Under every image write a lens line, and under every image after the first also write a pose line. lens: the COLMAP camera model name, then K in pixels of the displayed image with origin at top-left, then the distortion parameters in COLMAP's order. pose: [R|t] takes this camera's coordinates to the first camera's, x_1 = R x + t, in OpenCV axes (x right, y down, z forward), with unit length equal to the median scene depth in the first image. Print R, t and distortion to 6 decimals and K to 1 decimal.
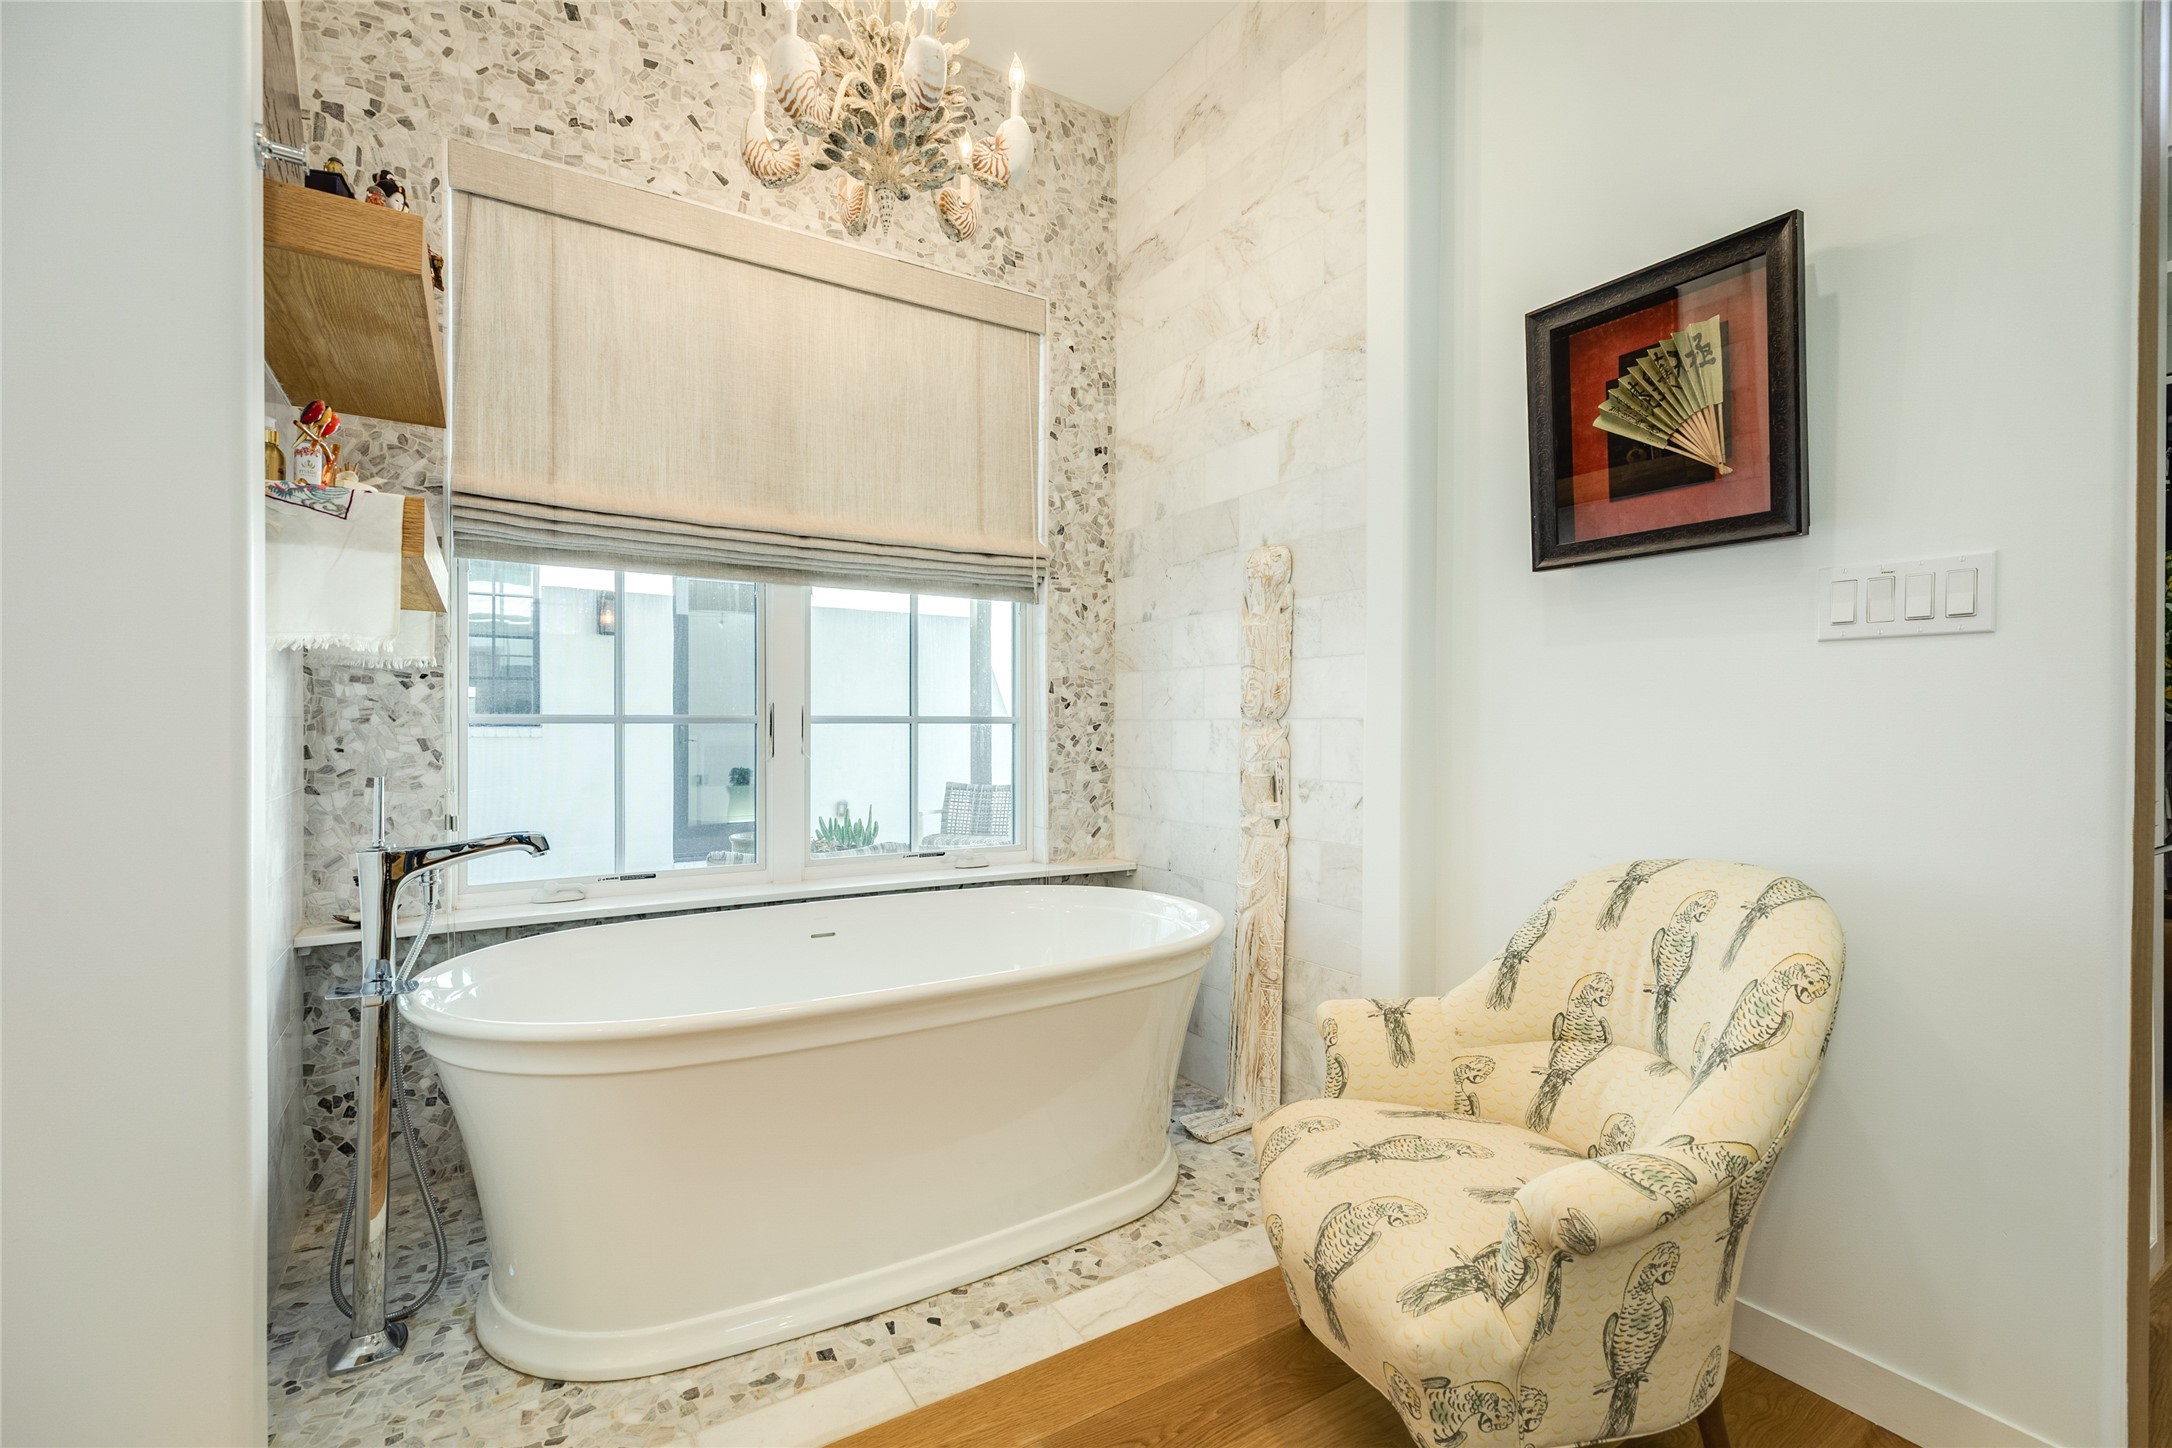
lens RADIAL K [[953.3, 0, 1086.0], [0, 953.3, 724.0], [0, 0, 1]] dist [0.000555, 0.000353]
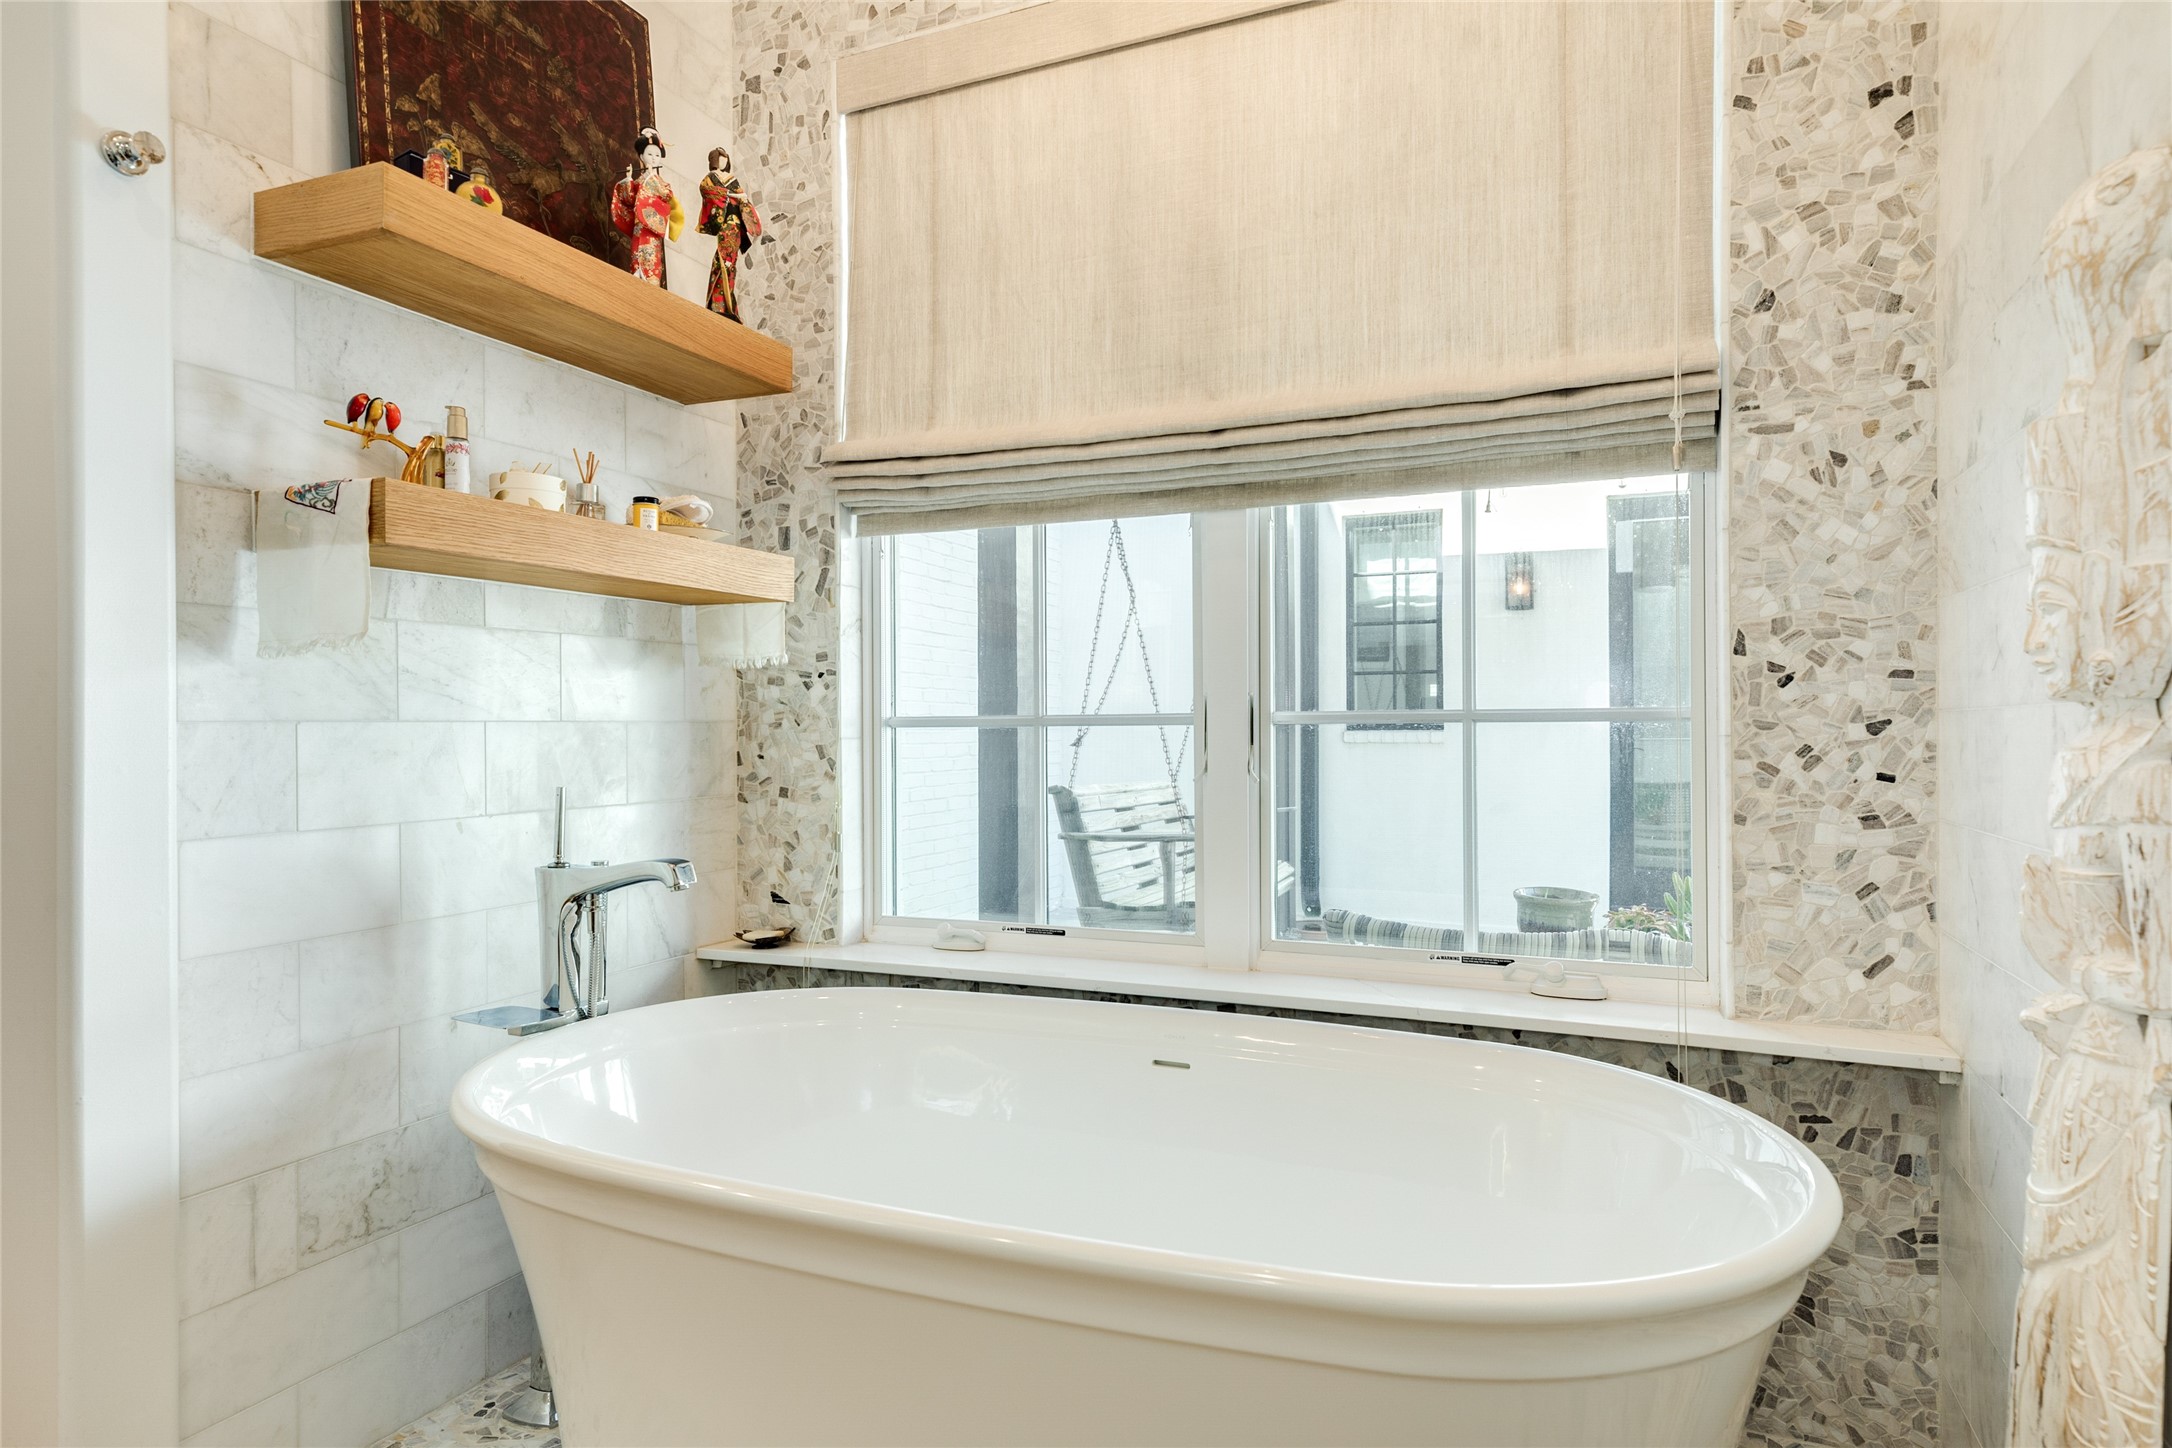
lens RADIAL K [[1222.2, 0, 1086.0], [0, 1222.2, 724.0], [0, 0, 1]] dist [0.011506, 0.000373]
pose [[0.570150, -0.008330, -0.821499, 0.275342], [0.007103, 0.999961, -0.005210, 0.002384], [0.821510, -0.002865, 0.570187, 0.392390]]
